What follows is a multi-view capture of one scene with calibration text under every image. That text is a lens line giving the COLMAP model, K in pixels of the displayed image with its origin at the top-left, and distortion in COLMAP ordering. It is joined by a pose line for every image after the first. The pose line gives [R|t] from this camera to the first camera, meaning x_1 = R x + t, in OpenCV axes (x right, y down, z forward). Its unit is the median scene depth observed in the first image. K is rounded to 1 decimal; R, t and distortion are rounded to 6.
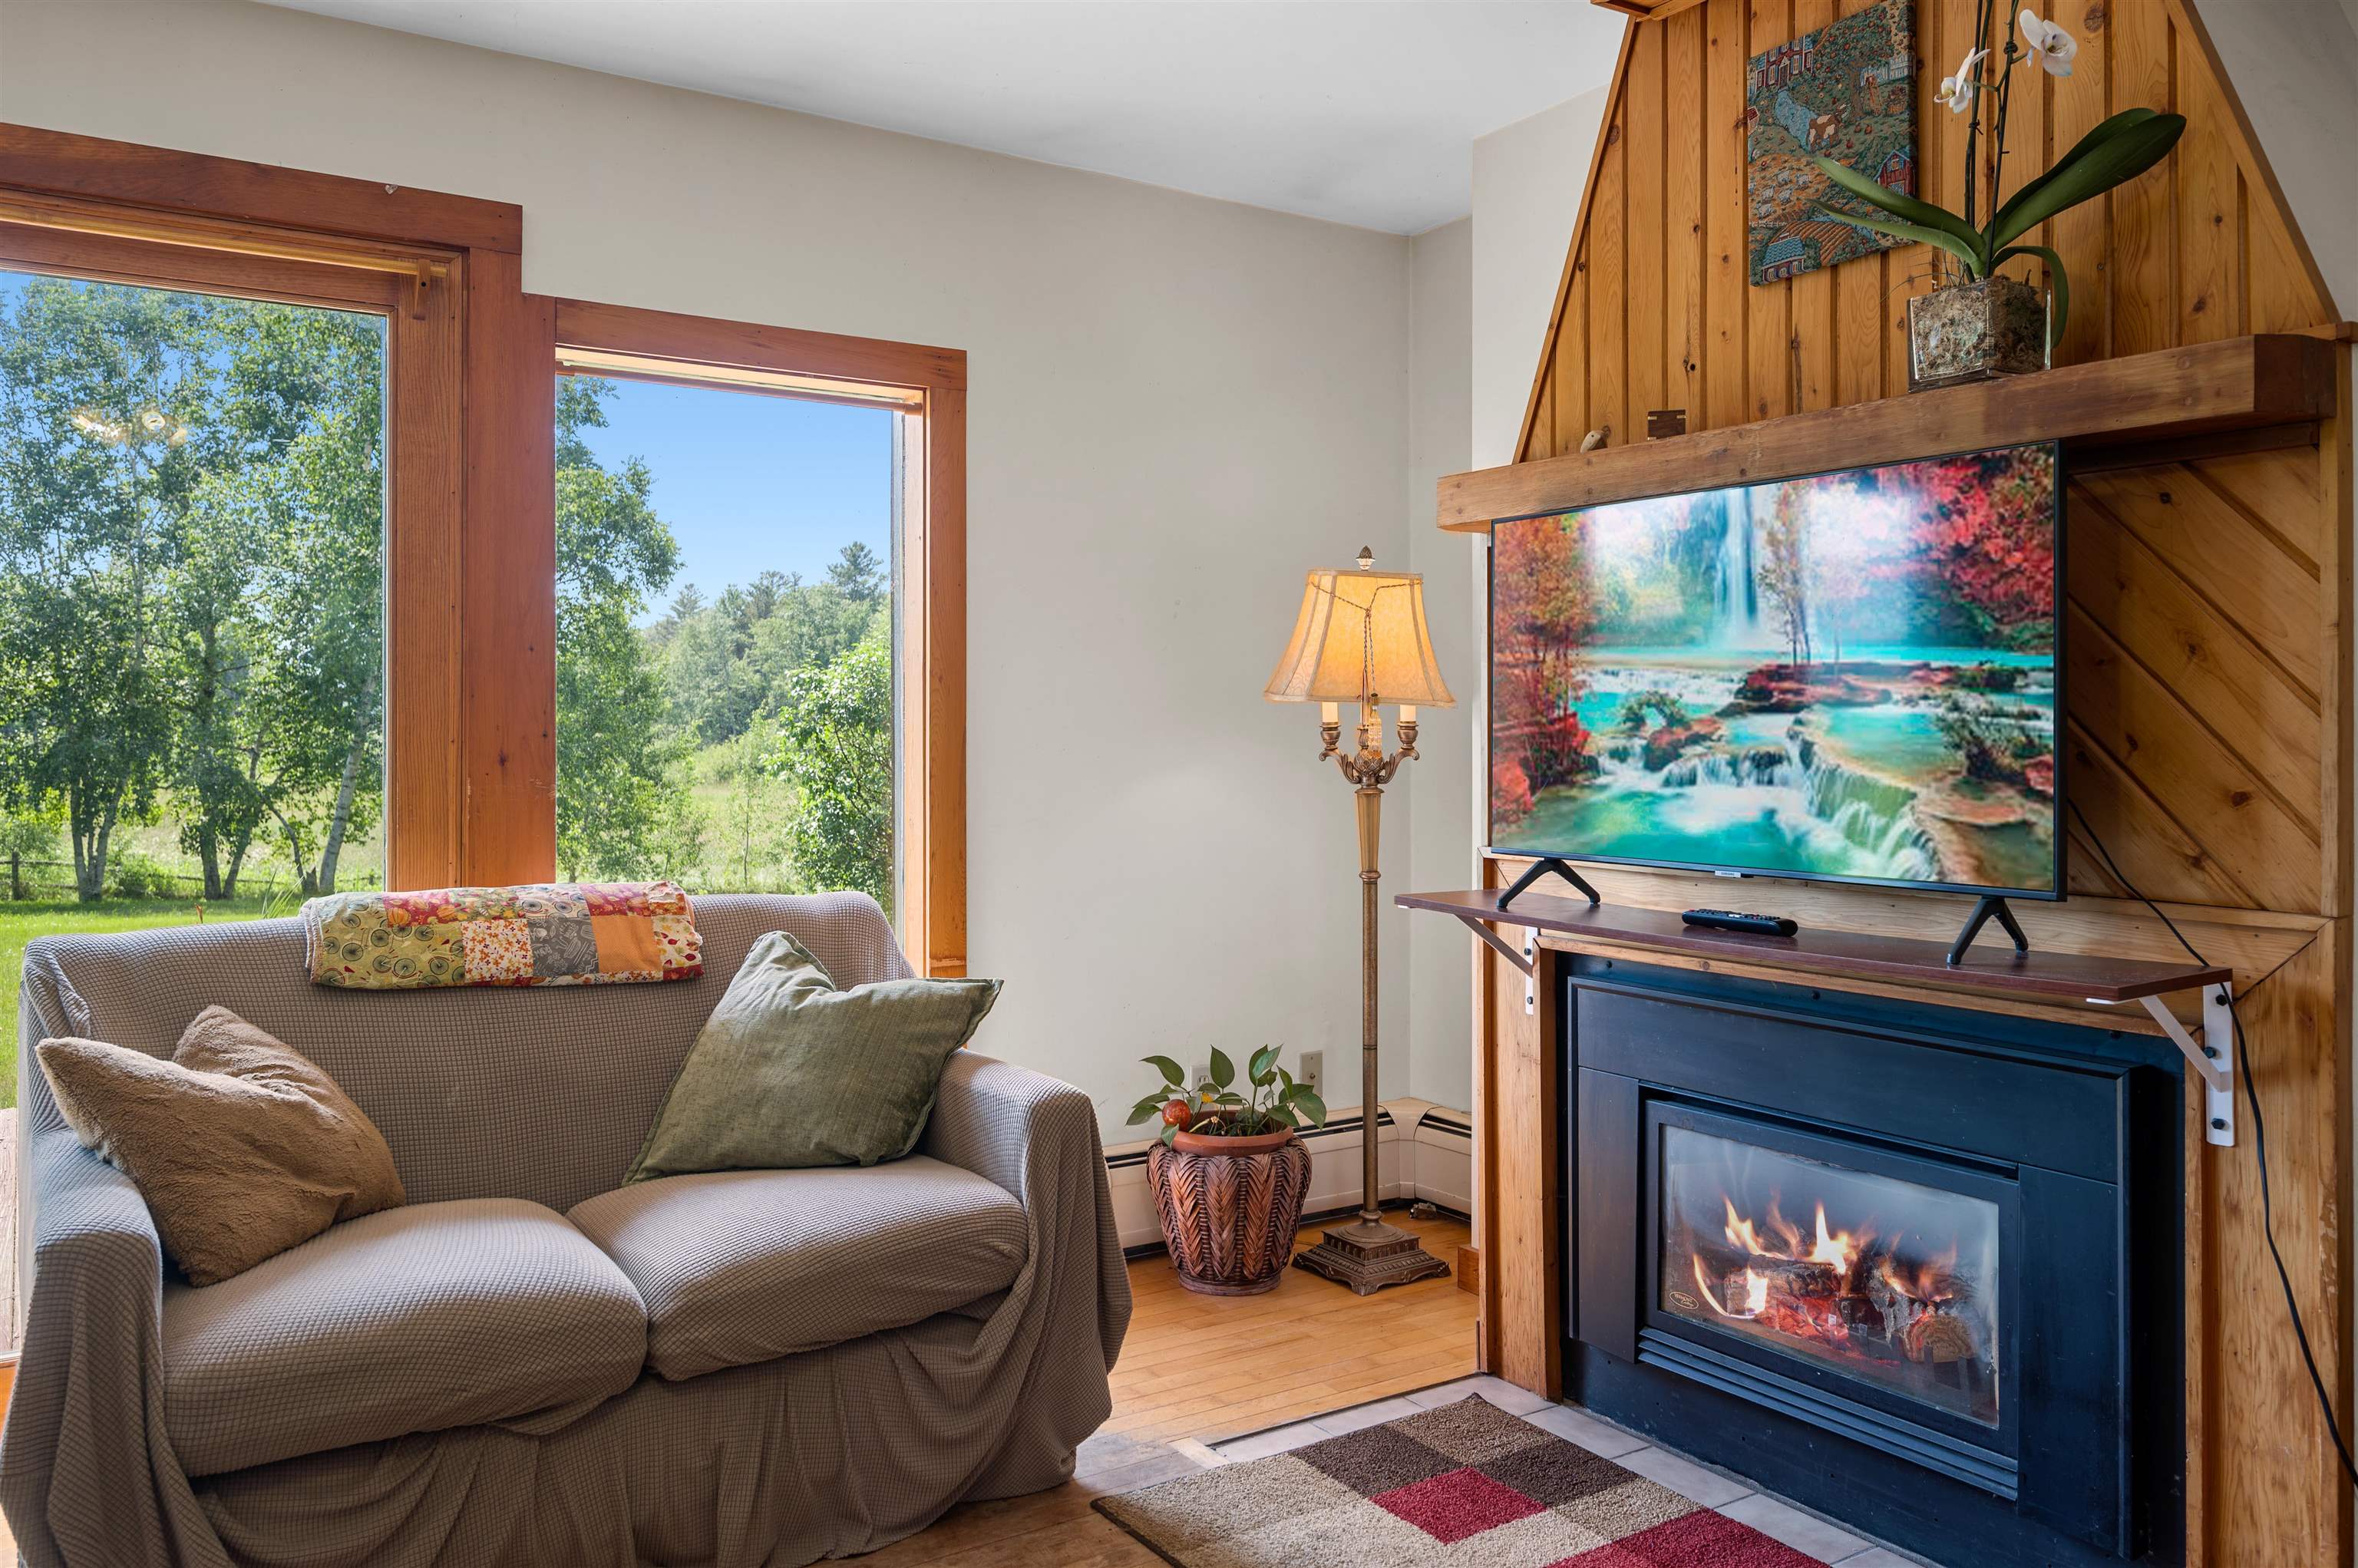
lens RADIAL K [[1744.4, 0, 1181.2], [0, 1744.4, 719.5], [0, 0, 1]] dist [0.005289, -0.003212]
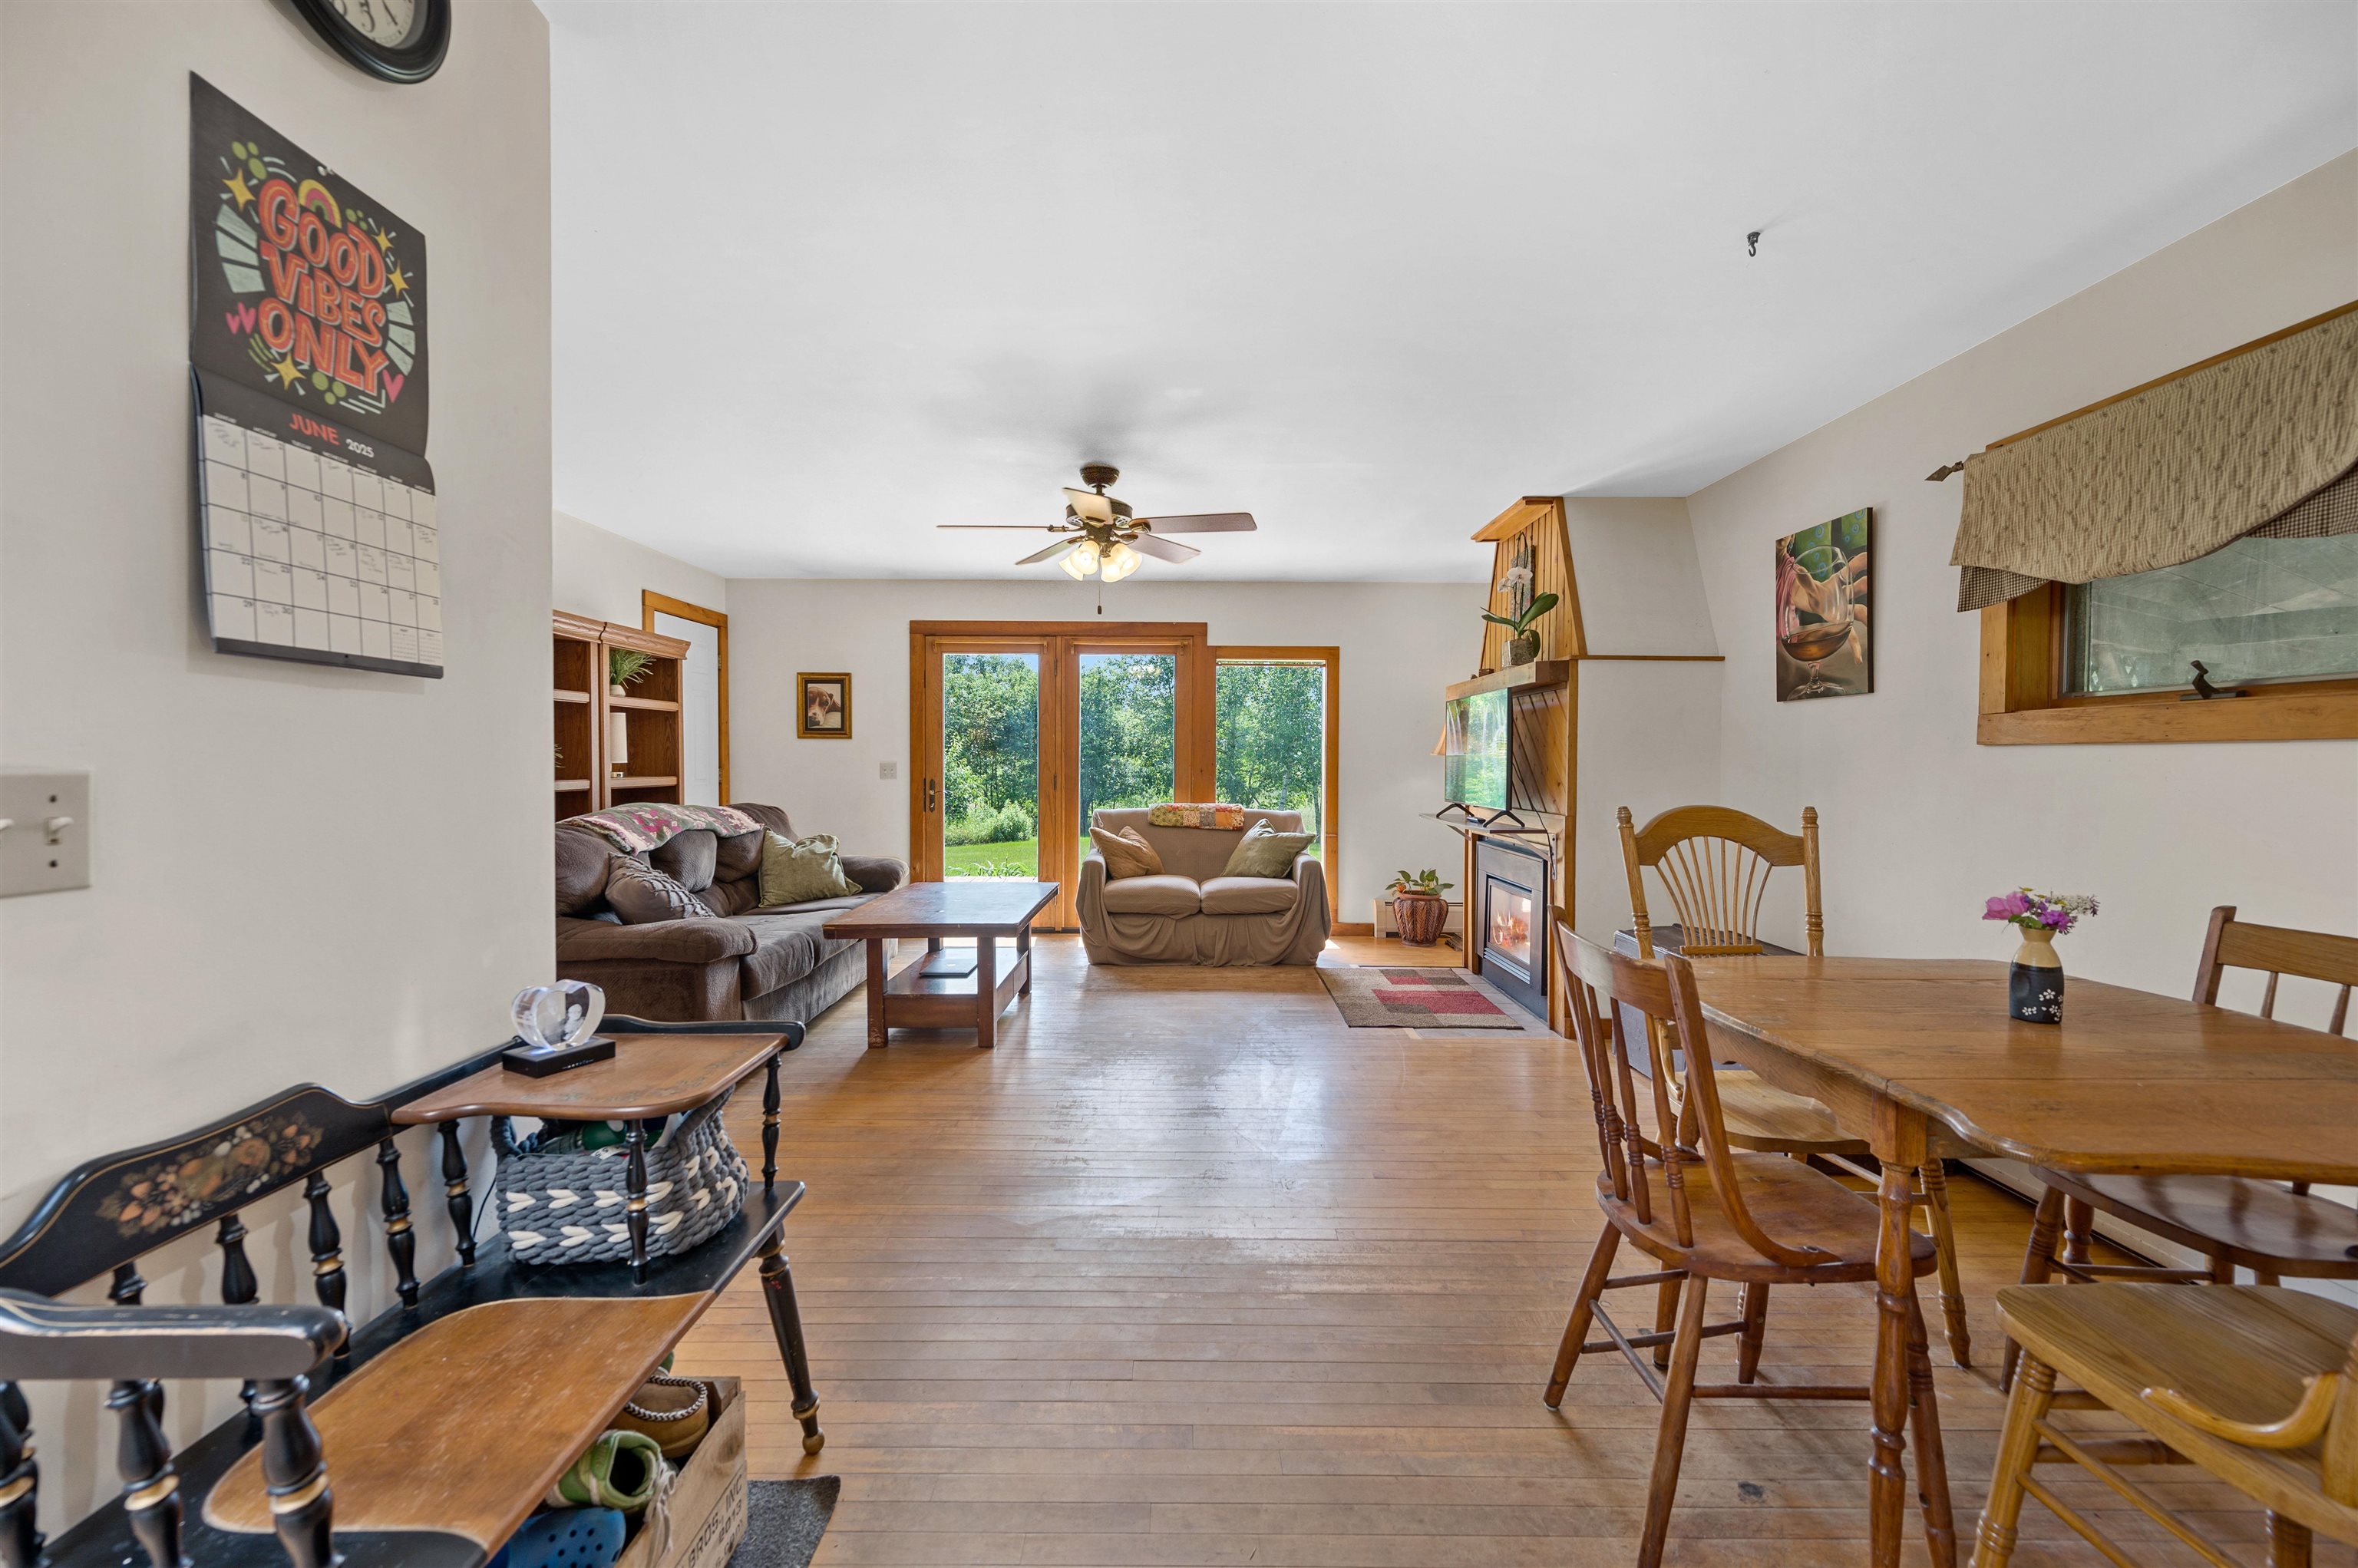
lens RADIAL K [[932.1, 0, 1174.2], [0, 932.1, 776.4], [0, 0, 1]] dist [-0.001489, -0.000457]
pose [[0.831179, 0.012896, -0.555855, 0.899612], [-0.002399, 0.999805, 0.019609, -0.005711], [0.555999, -0.014965, 0.831048, -0.931897]]
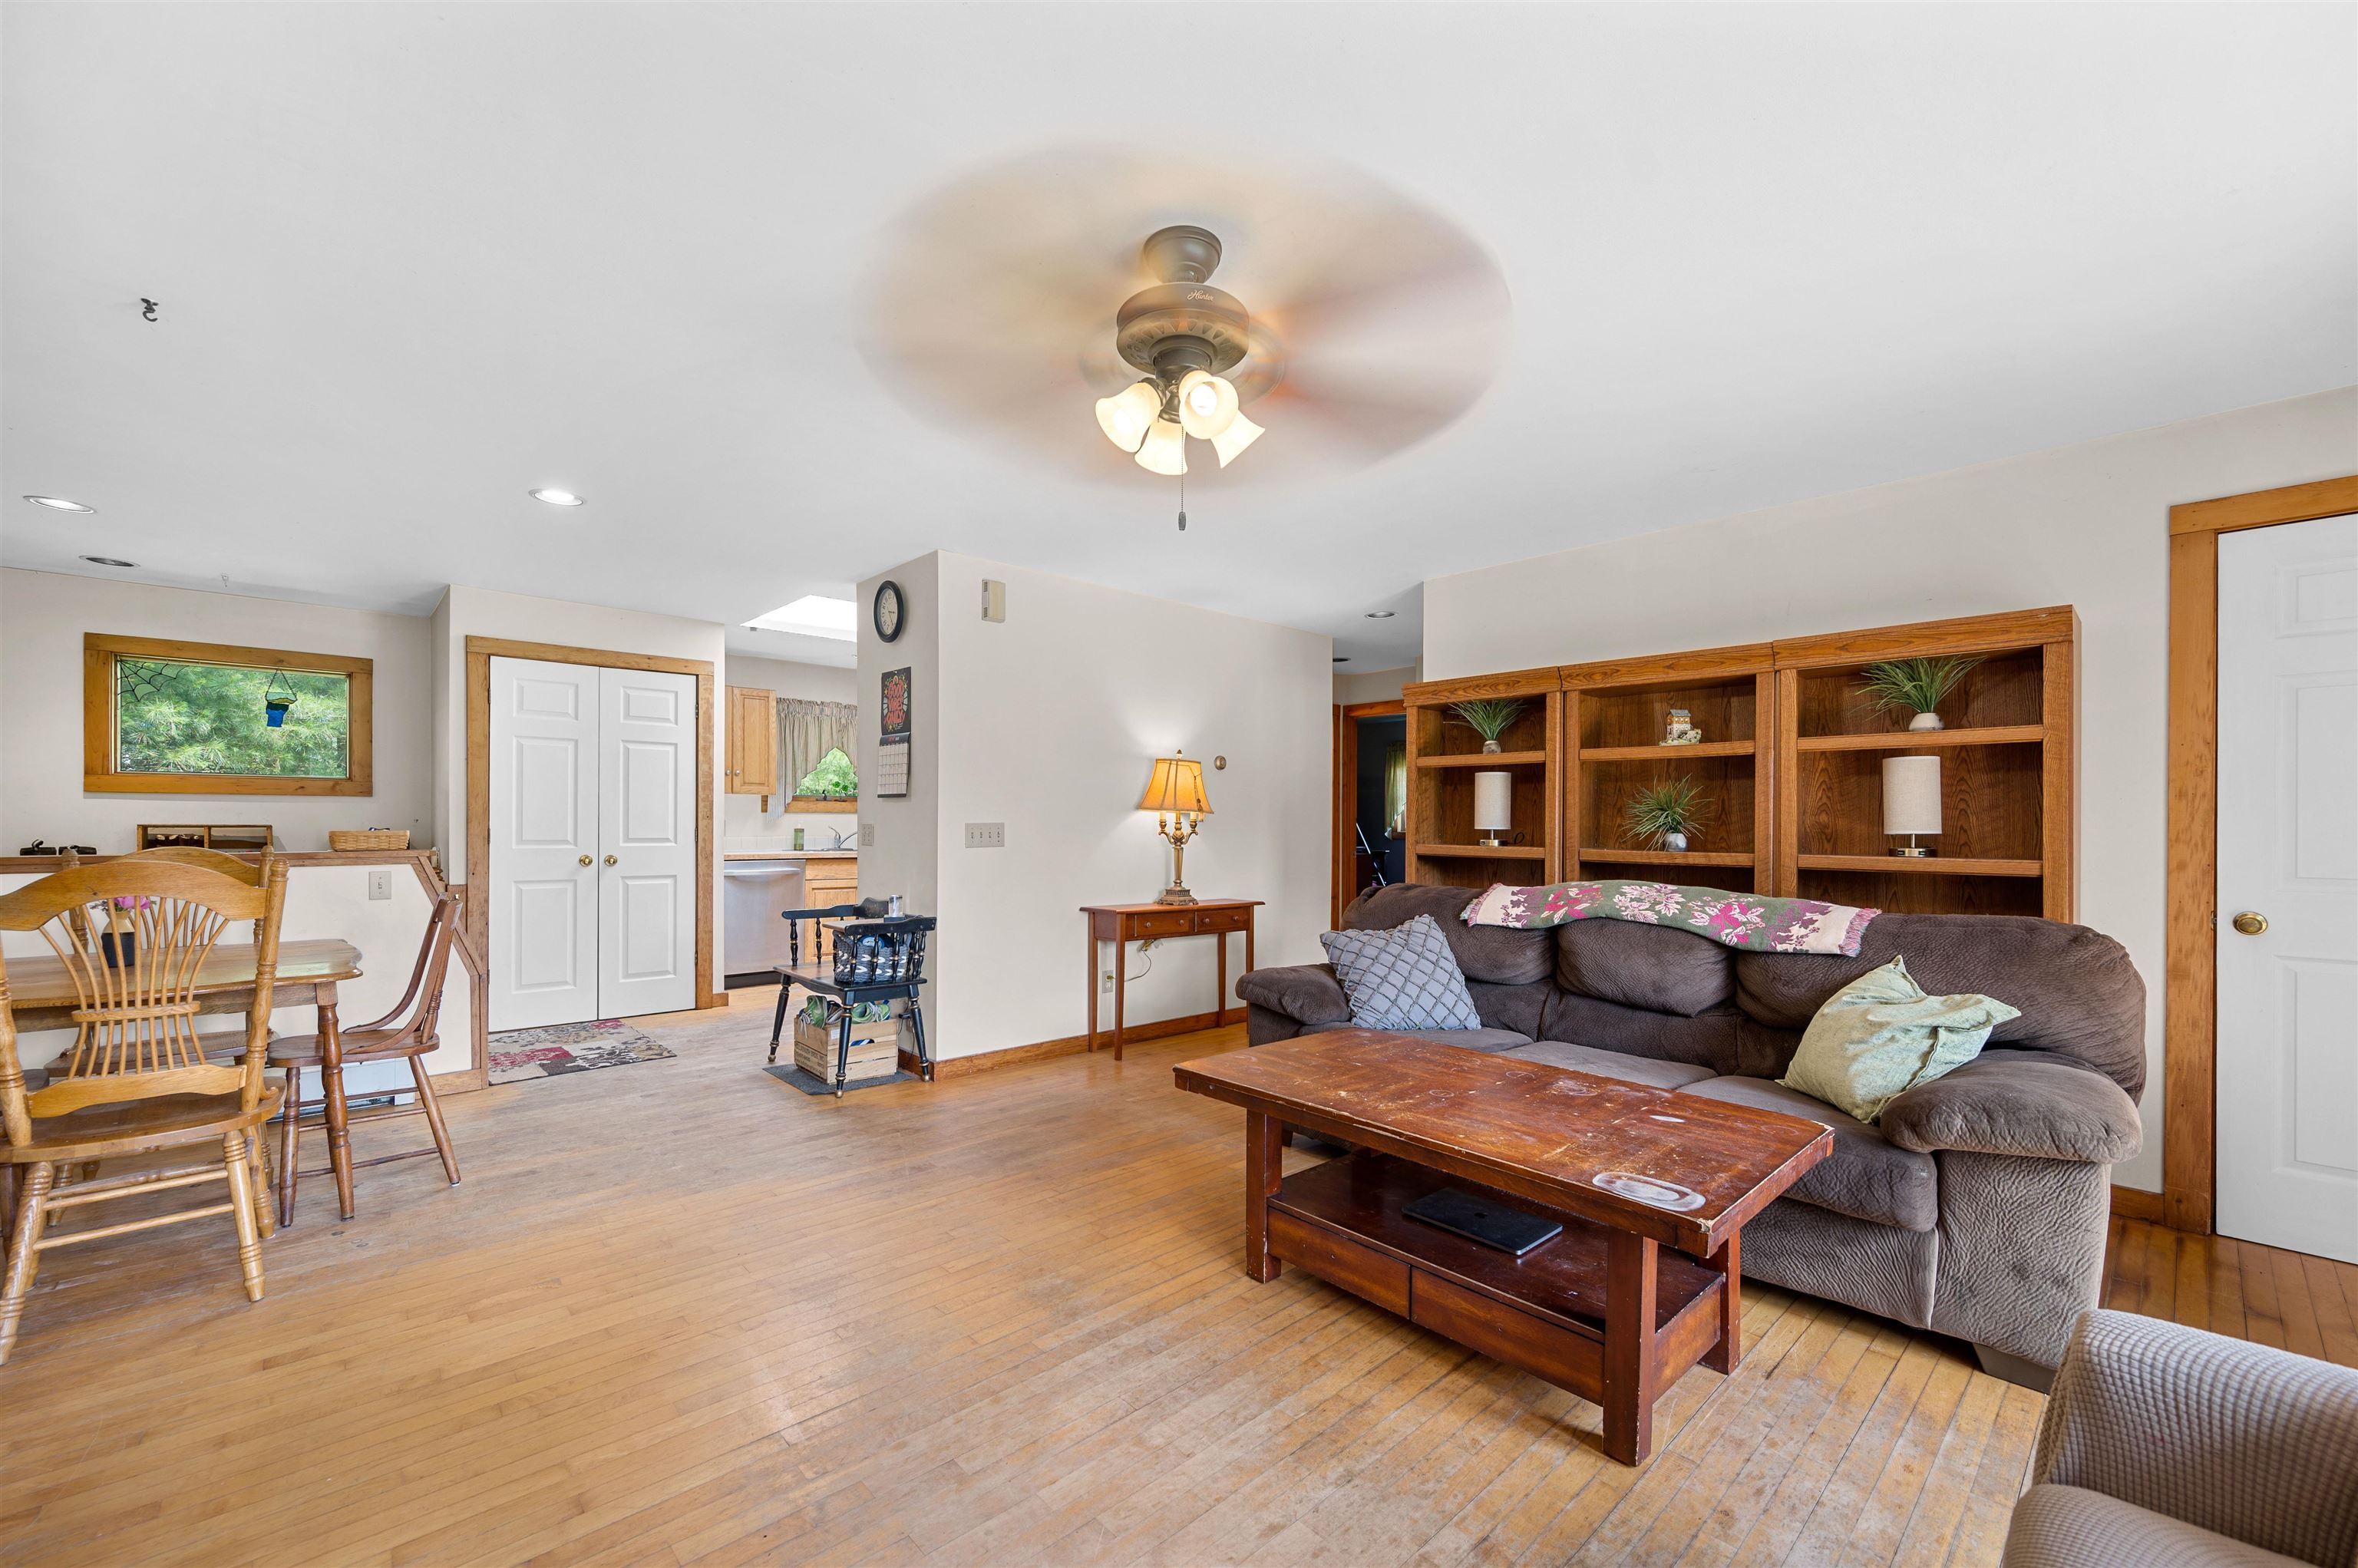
lens RADIAL K [[932.1, 0, 1176.4], [0, 932.1, 834.1], [0, 0, 1]] dist [-0.001489, -0.000457]
pose [[-0.987422, -0.004515, -0.158042, 0.002059], [-0.006167, 0.999931, 0.009969, 0.000297], [0.157986, 0.010819, -0.987382, 1.189863]]
